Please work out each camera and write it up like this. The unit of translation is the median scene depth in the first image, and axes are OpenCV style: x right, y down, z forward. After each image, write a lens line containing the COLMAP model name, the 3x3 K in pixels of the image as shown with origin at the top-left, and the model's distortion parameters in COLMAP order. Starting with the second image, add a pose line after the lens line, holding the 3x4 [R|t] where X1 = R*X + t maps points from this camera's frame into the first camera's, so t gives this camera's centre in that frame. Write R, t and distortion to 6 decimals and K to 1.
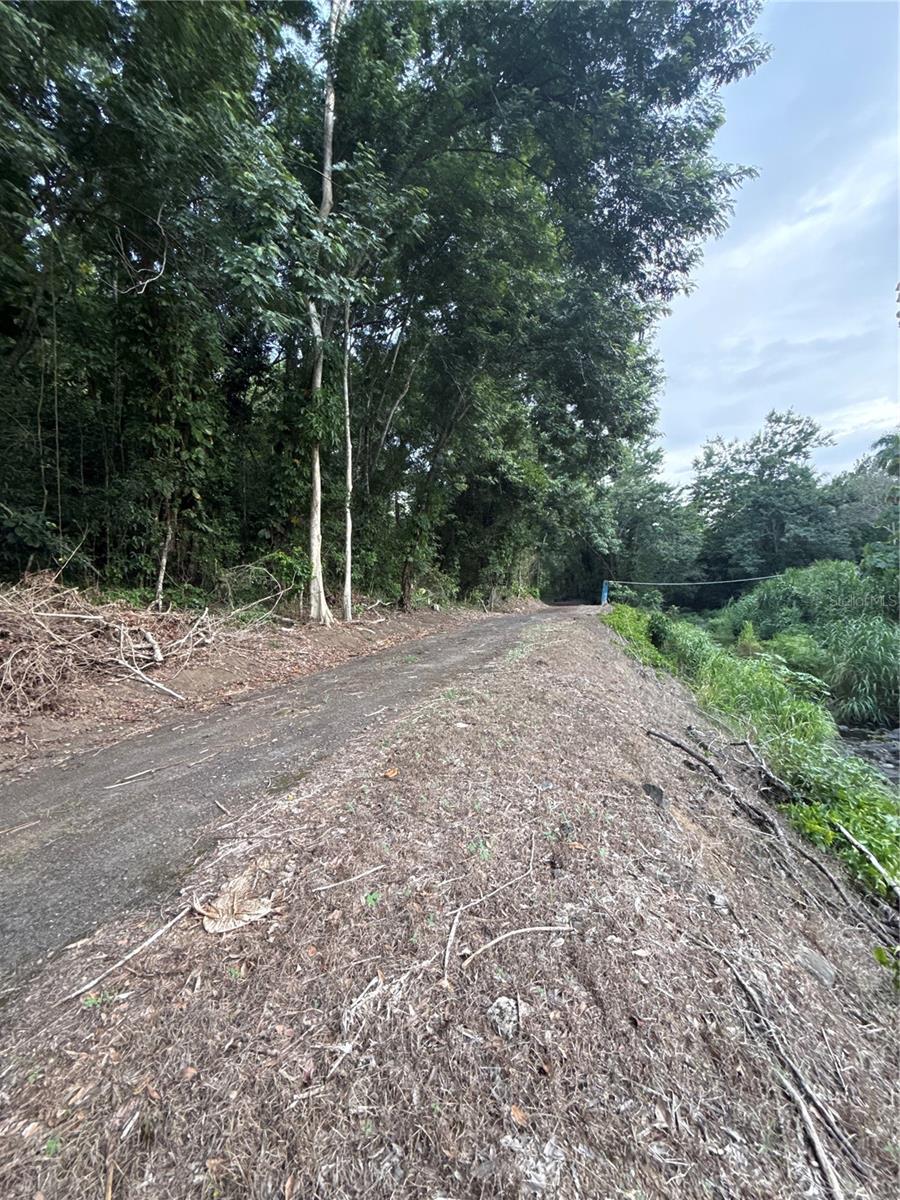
lens RADIAL K [[472.9, 0, 455.1], [0, 472.9, 598.6], [0, 0, 1]] dist [-0.008617, -0.000070]
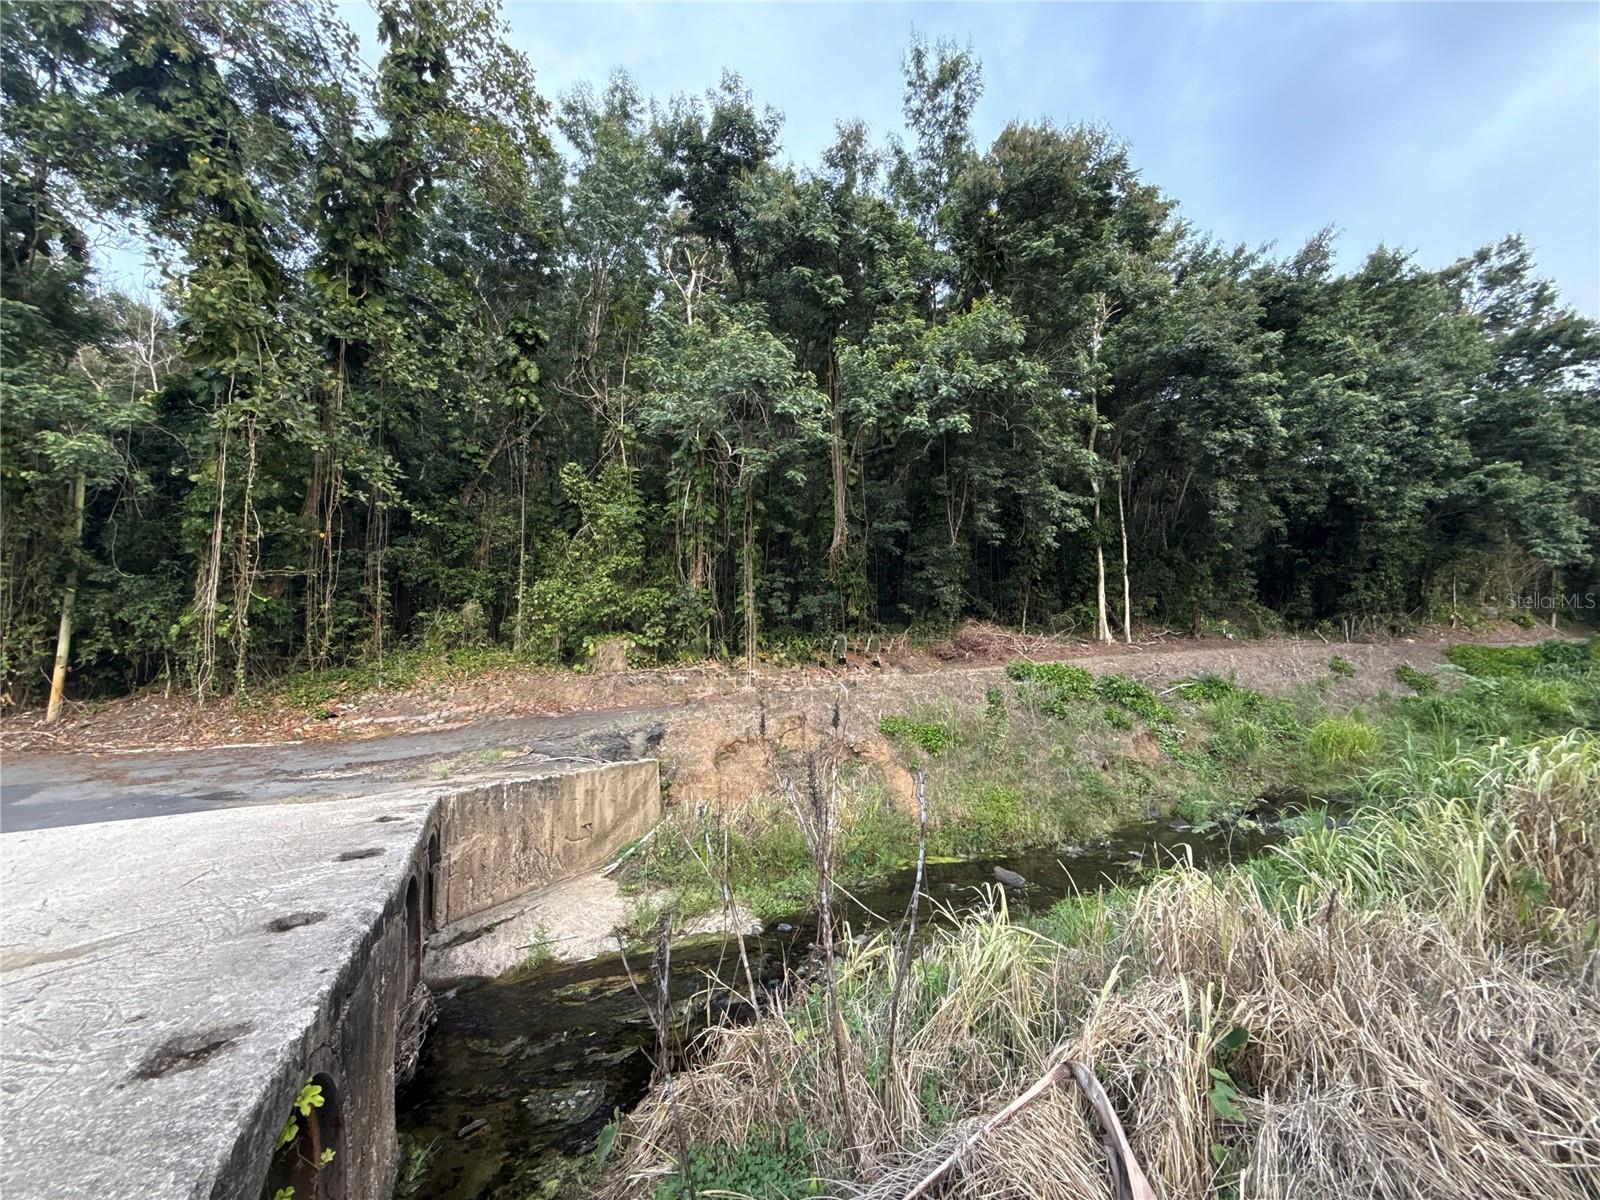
lens RADIAL K [[630.6, 0, 790.5], [0, 630.6, 600.1], [0, 0, 1]] dist [-0.008617, -0.000070]
pose [[0.620645, -0.058918, -0.781875, 0.586779], [0.009239, 0.997653, -0.067843, 0.028111], [0.784037, 0.034883, 0.619733, -0.982416]]
